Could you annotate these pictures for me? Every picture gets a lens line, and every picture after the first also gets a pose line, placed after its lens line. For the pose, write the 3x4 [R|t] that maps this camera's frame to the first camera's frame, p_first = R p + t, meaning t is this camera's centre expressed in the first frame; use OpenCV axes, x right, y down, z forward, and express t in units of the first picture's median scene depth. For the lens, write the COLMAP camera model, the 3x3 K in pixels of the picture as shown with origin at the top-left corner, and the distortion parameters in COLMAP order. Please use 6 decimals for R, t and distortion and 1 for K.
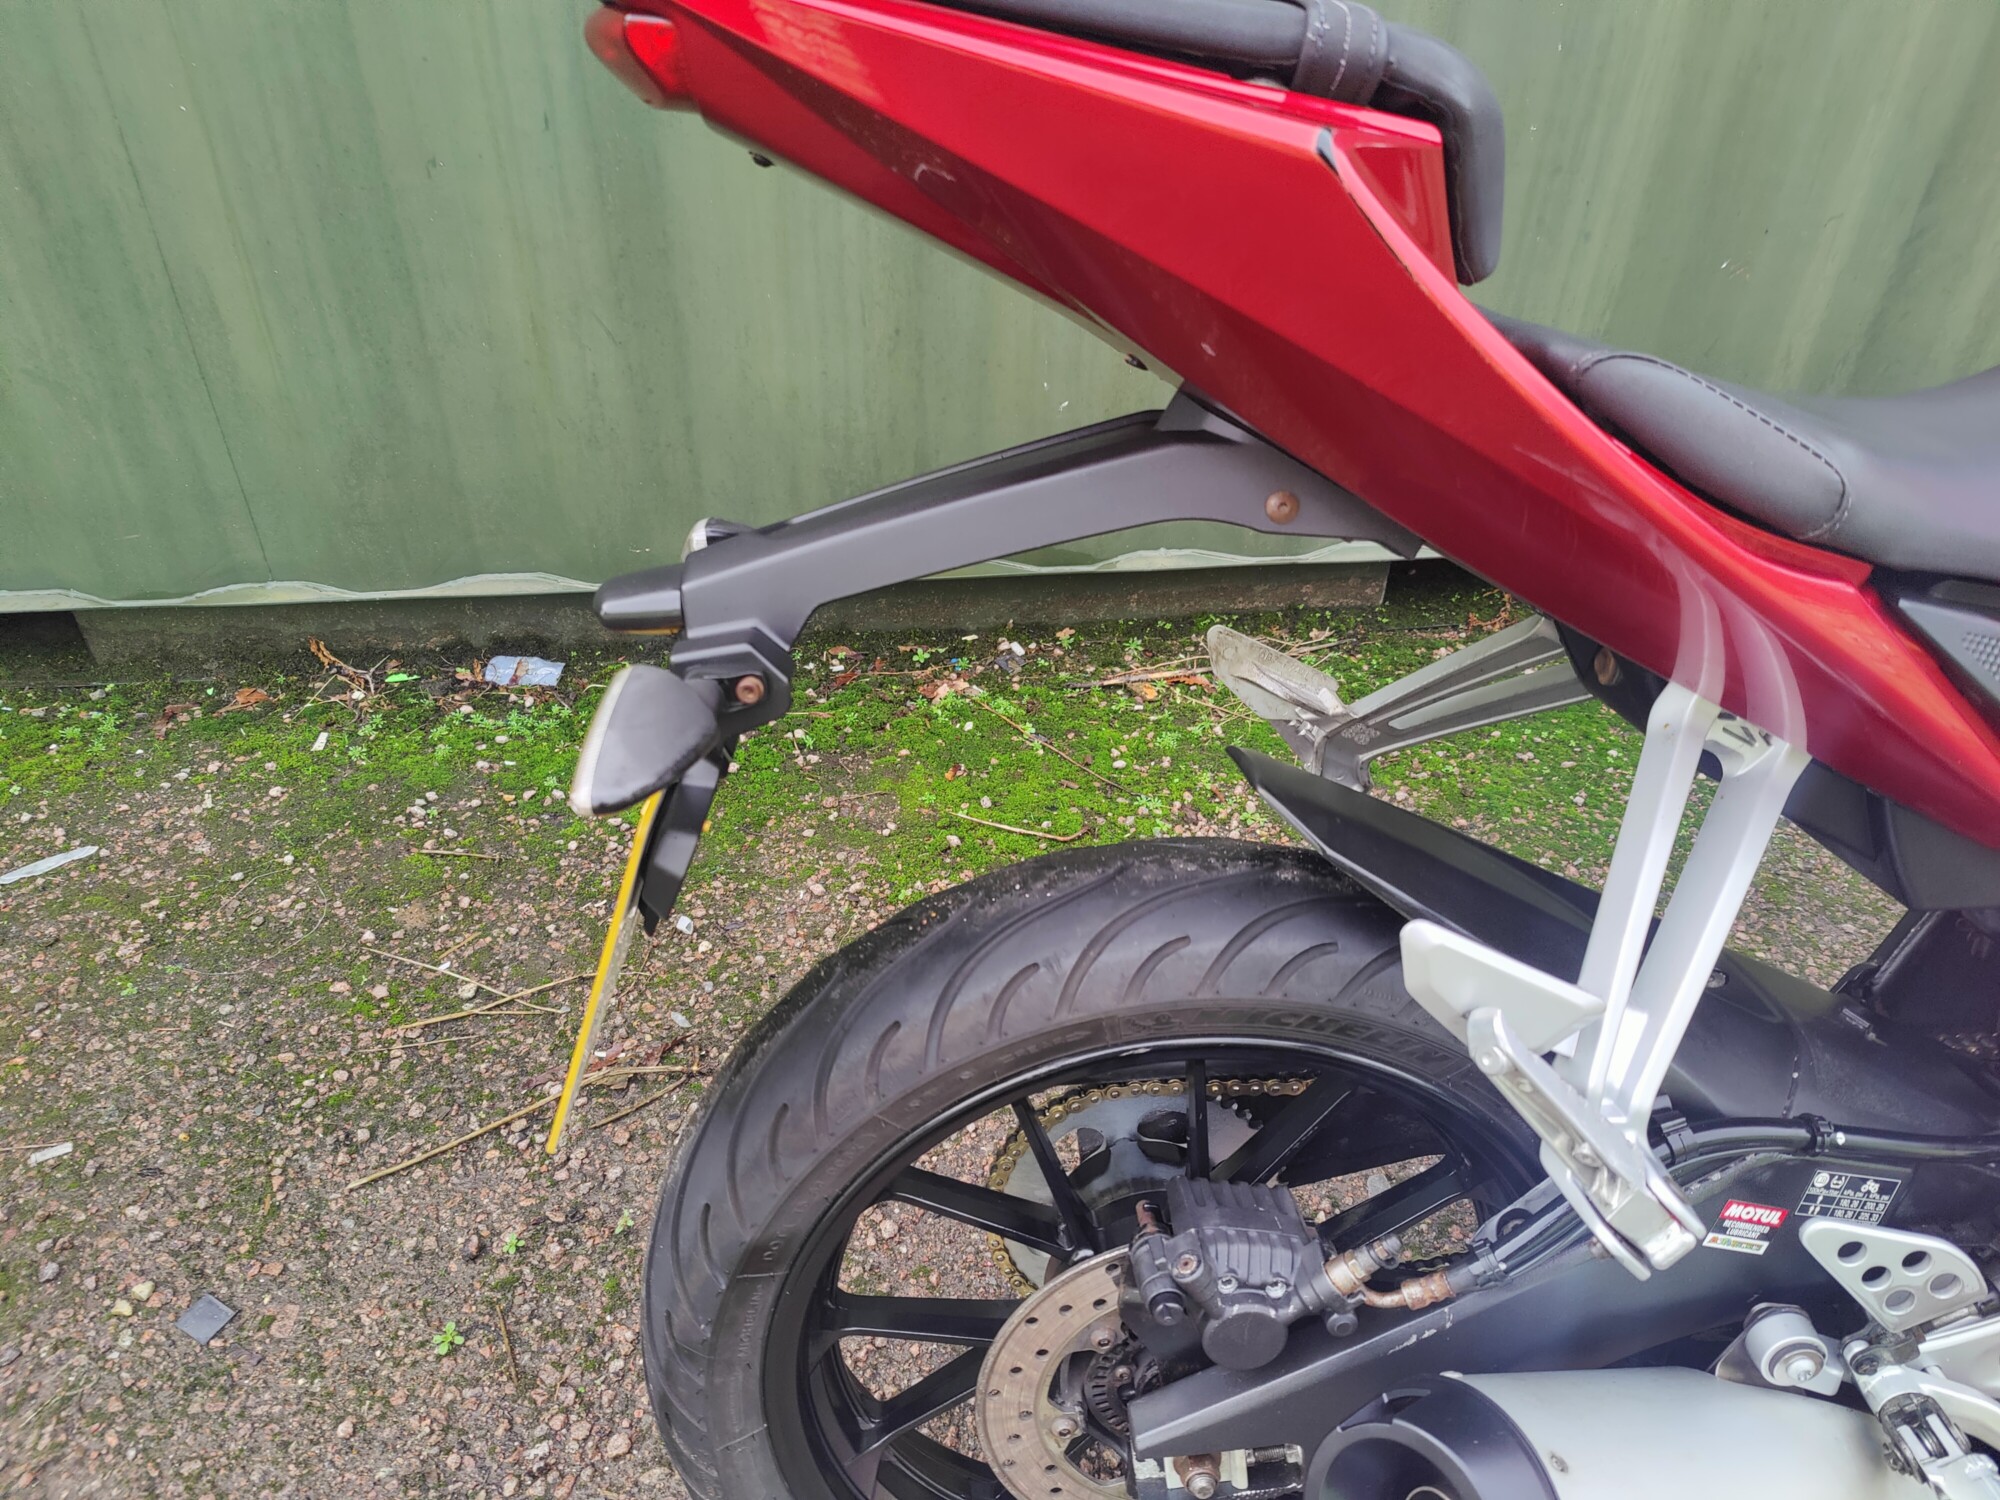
lens RADIAL K [[1412.6, 0, 982.2], [0, 1412.6, 737.6], [0, 0, 1]] dist [0.037312, -0.056405]
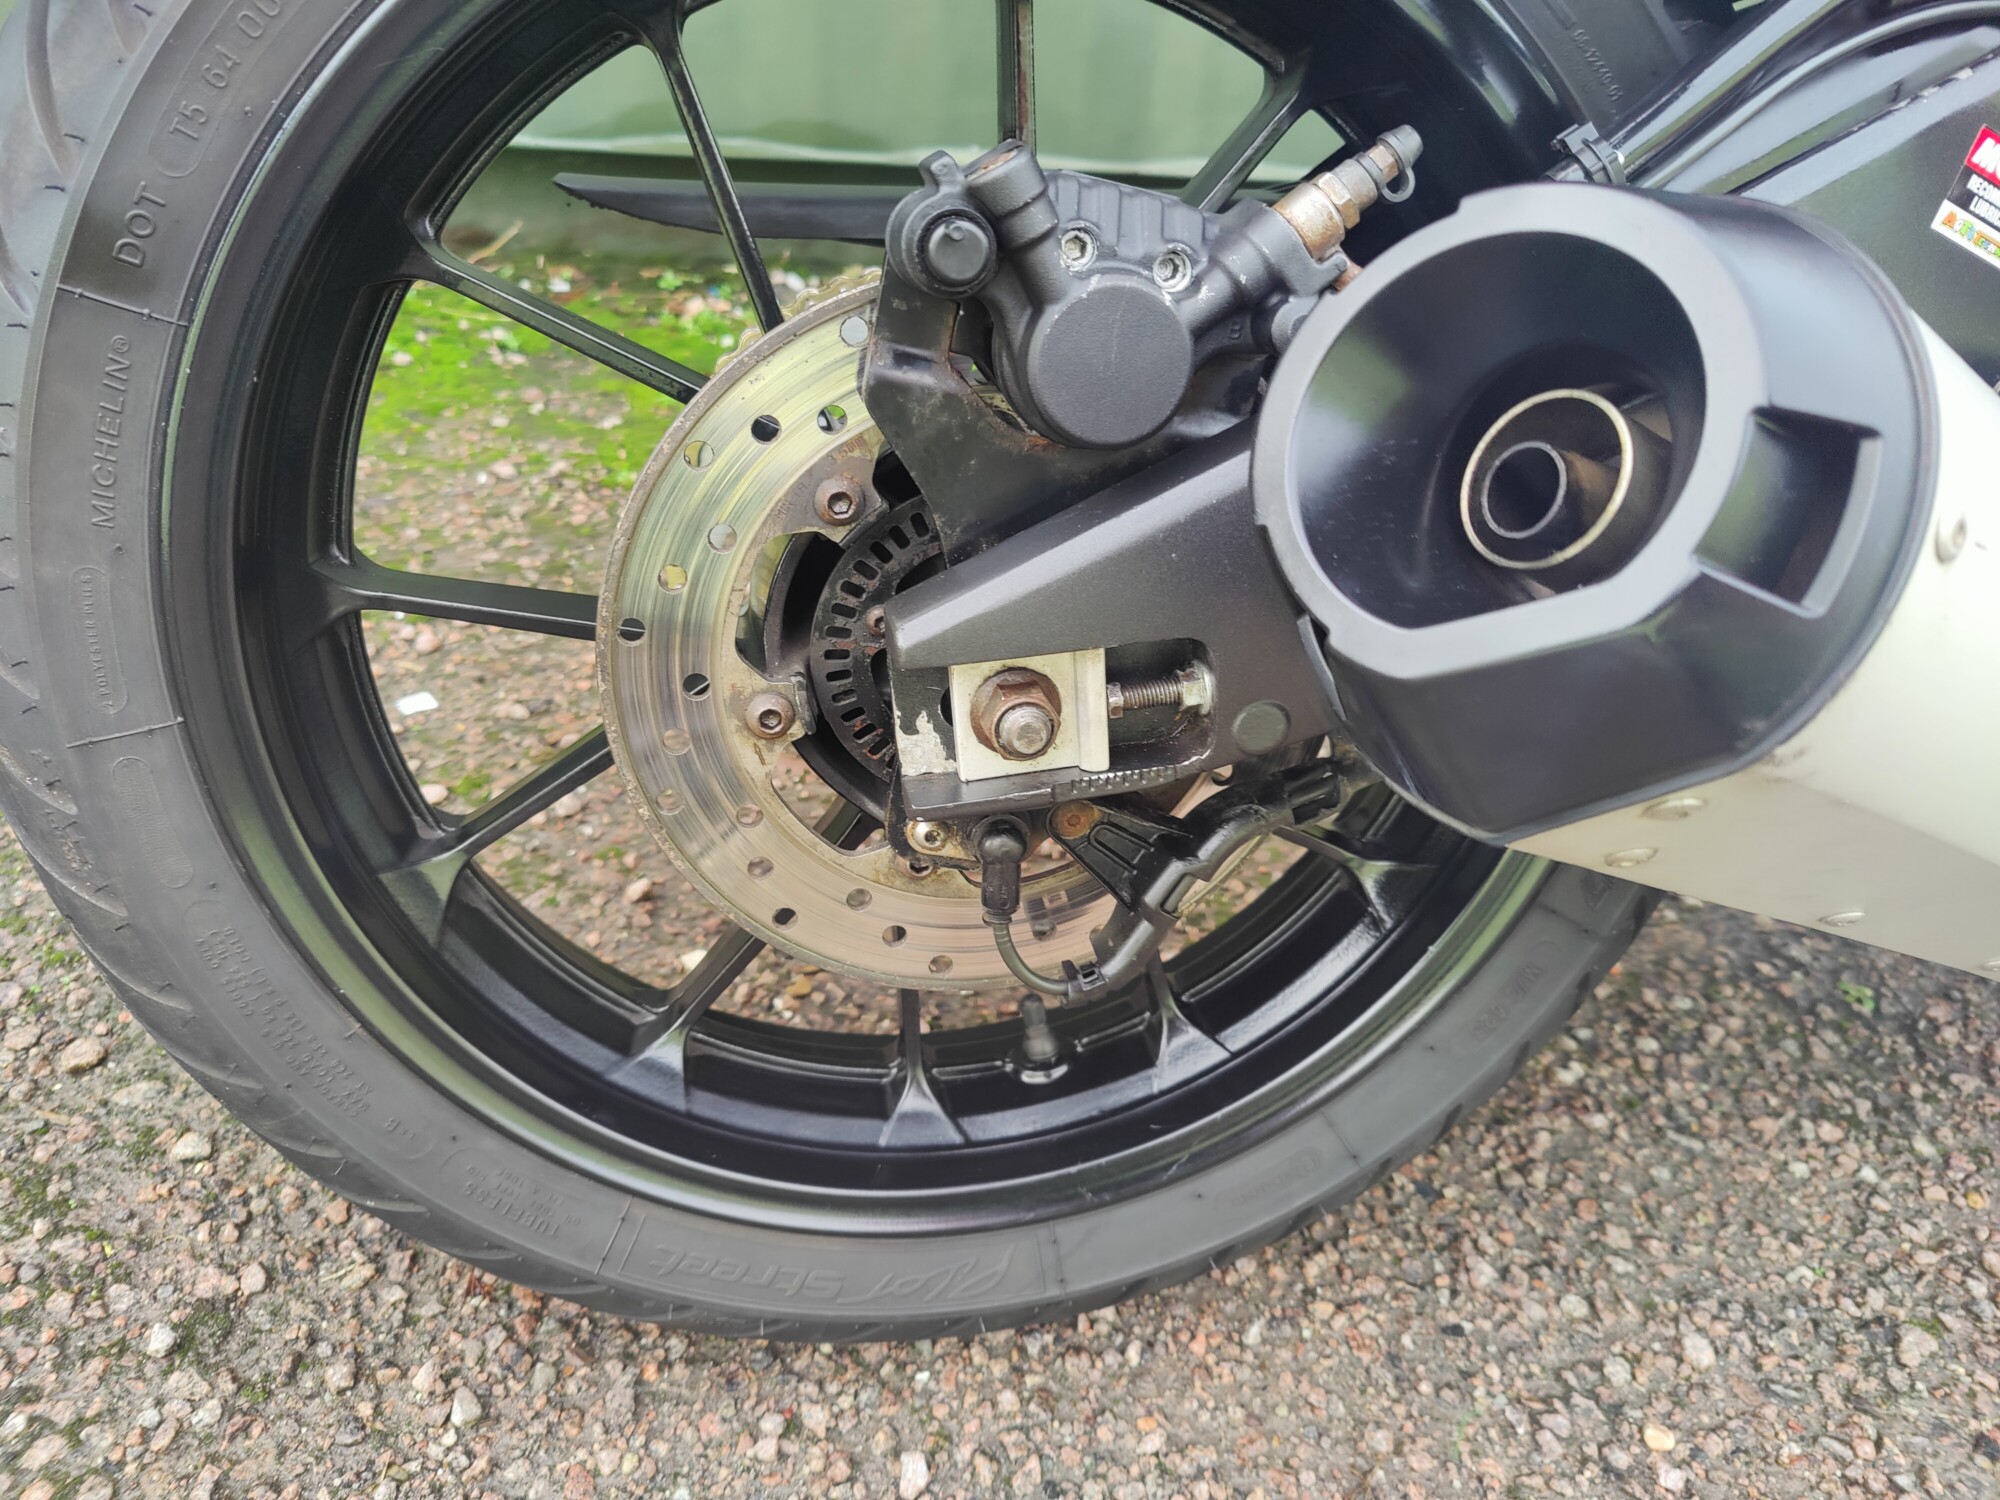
lens RADIAL K [[1412.6, 0, 990.2], [0, 1412.6, 756.3], [0, 0, 1]] dist [0.037312, -0.056405]
pose [[0.991230, -0.000017, 0.132145, 0.047547], [0.001151, 0.999963, -0.008509, 0.347381], [-0.132140, 0.008587, 0.991194, 0.314719]]
